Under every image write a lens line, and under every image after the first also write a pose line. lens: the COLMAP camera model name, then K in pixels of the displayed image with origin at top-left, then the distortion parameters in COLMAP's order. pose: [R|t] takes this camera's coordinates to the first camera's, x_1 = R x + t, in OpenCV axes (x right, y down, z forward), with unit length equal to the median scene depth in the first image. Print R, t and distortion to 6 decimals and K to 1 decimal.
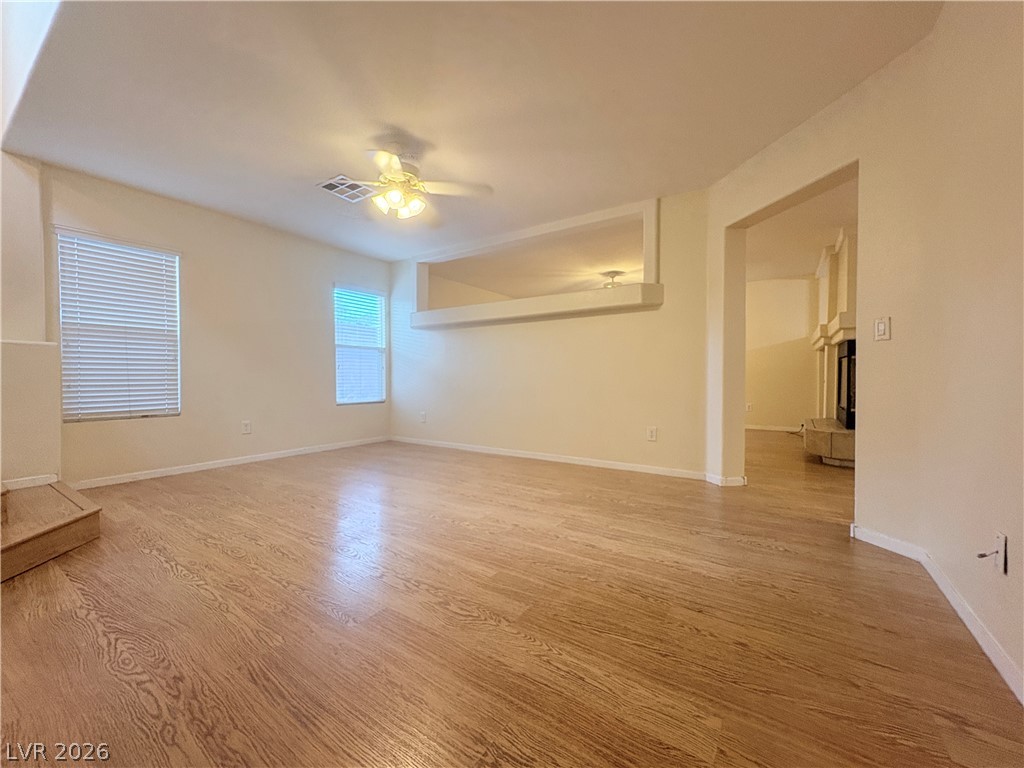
lens RADIAL K [[411.0, 0, 512.0], [0, 411.0, 384.0], [0, 0, 1]] dist [0.002046, 0.000528]
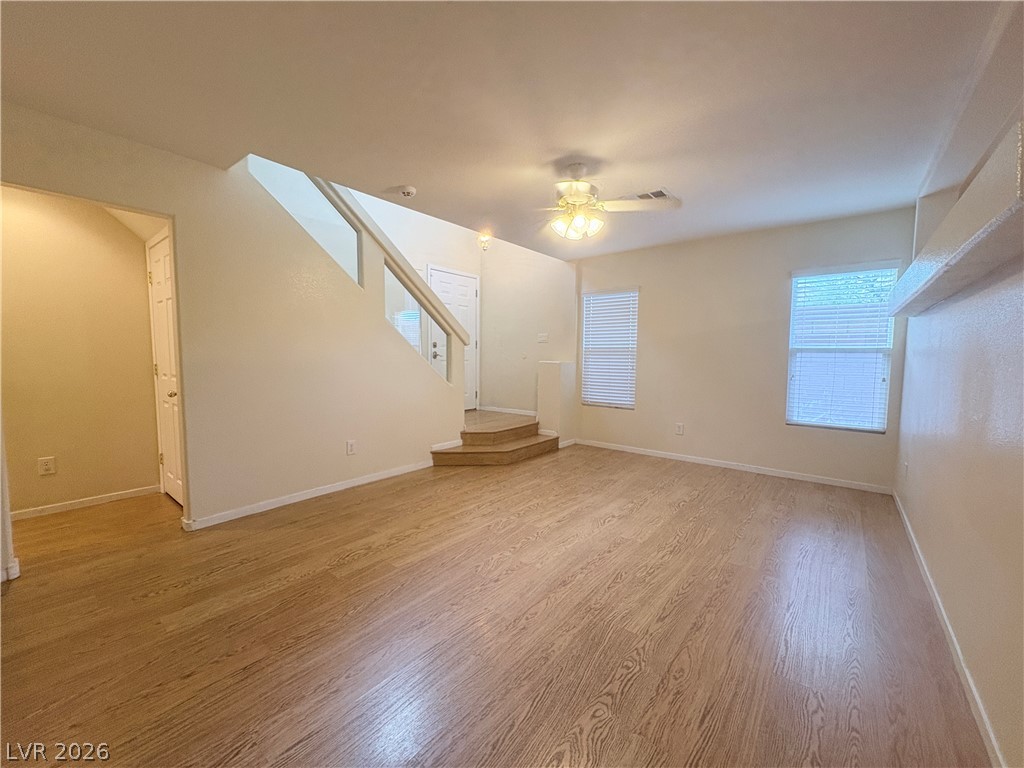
lens RADIAL K [[411.0, 0, 512.0], [0, 411.0, 384.0], [0, 0, 1]] dist [0.002046, 0.000528]
pose [[-0.086518, 0.070055, -0.993784, 0.915887], [-0.024672, 0.997068, 0.072434, -0.157941], [0.995945, 0.030786, -0.084536, 1.158076]]
